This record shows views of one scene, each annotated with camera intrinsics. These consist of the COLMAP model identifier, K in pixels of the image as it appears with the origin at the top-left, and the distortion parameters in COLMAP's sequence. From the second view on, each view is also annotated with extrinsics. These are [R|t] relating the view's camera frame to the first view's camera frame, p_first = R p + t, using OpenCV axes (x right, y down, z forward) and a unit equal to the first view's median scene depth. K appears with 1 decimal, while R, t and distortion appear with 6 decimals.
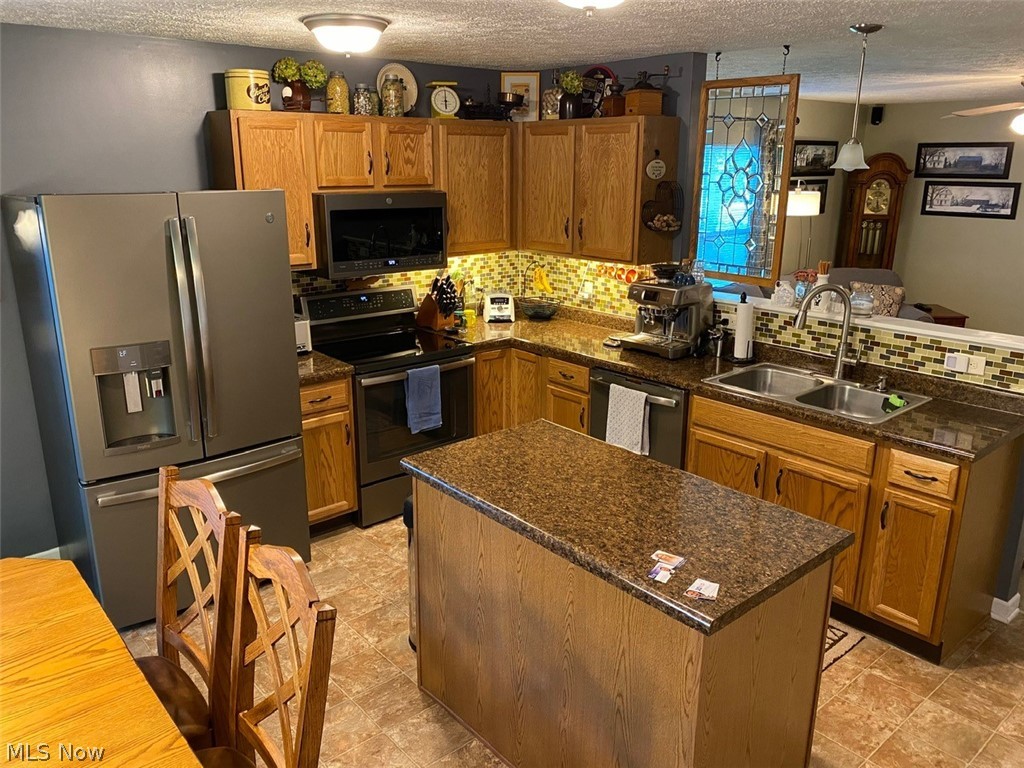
lens RADIAL K [[778.8, 0, 517.6], [0, 778.8, 393.5], [0, 0, 1]] dist [-0.002408, 0.002353]
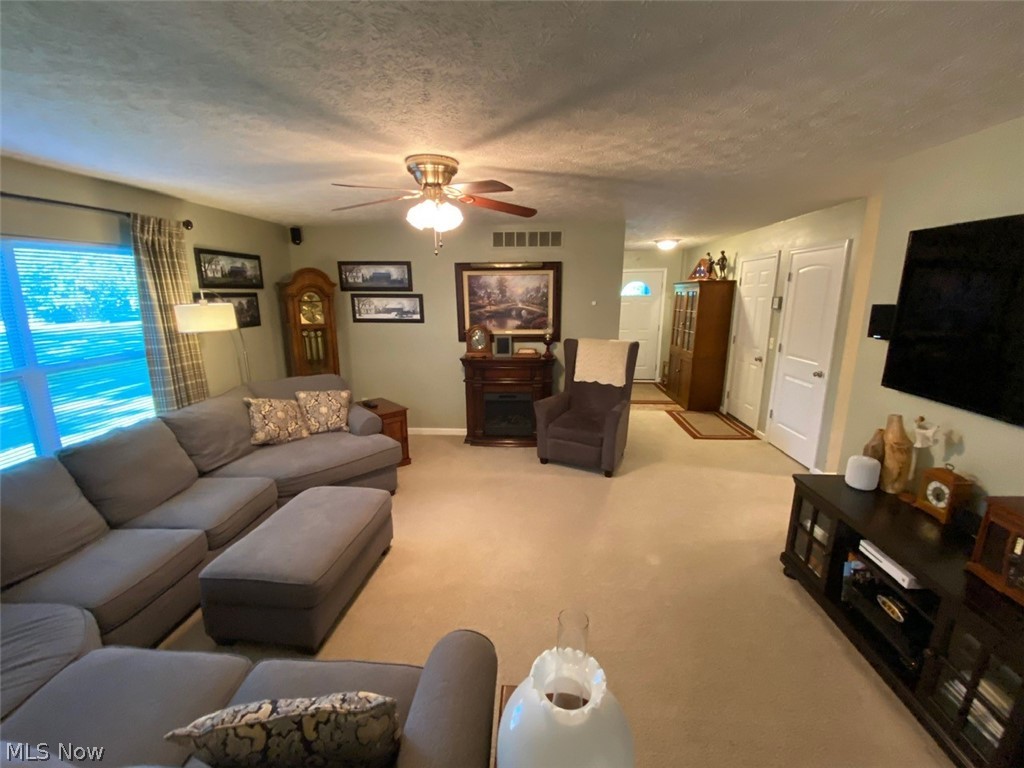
lens RADIAL K [[420.2, 0, 513.3], [0, 420.2, 386.0], [0, 0, 1]] dist [-0.017393, -0.004164]
pose [[0.705490, -0.152113, 0.692203, 0.254153], [0.208020, 0.978120, 0.002932, -0.094450], [-0.677504, 0.141924, 0.721697, 0.425010]]
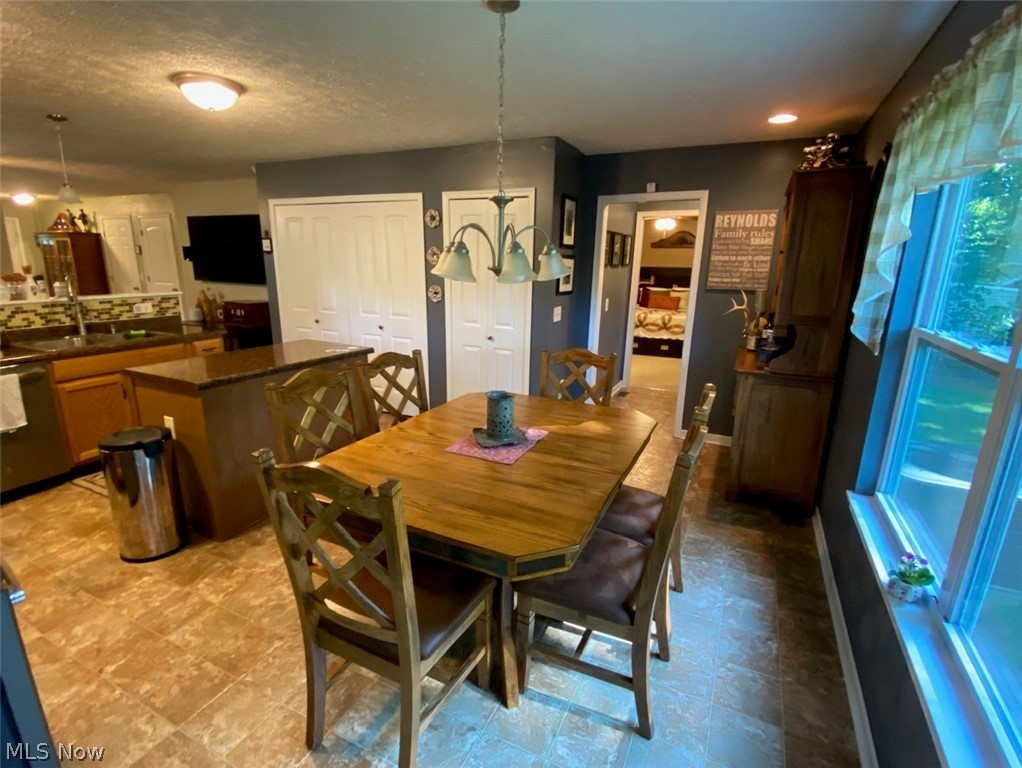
lens RADIAL K [[503.3, 0, 509.6], [0, 503.3, 388.9], [0, 0, 1]] dist [-0.006285, -0.000973]
pose [[-0.389777, -0.236572, 0.890004, -0.450586], [0.254250, 0.901234, 0.350906, -0.029997], [-0.885116, 0.363058, -0.291132, 0.286184]]
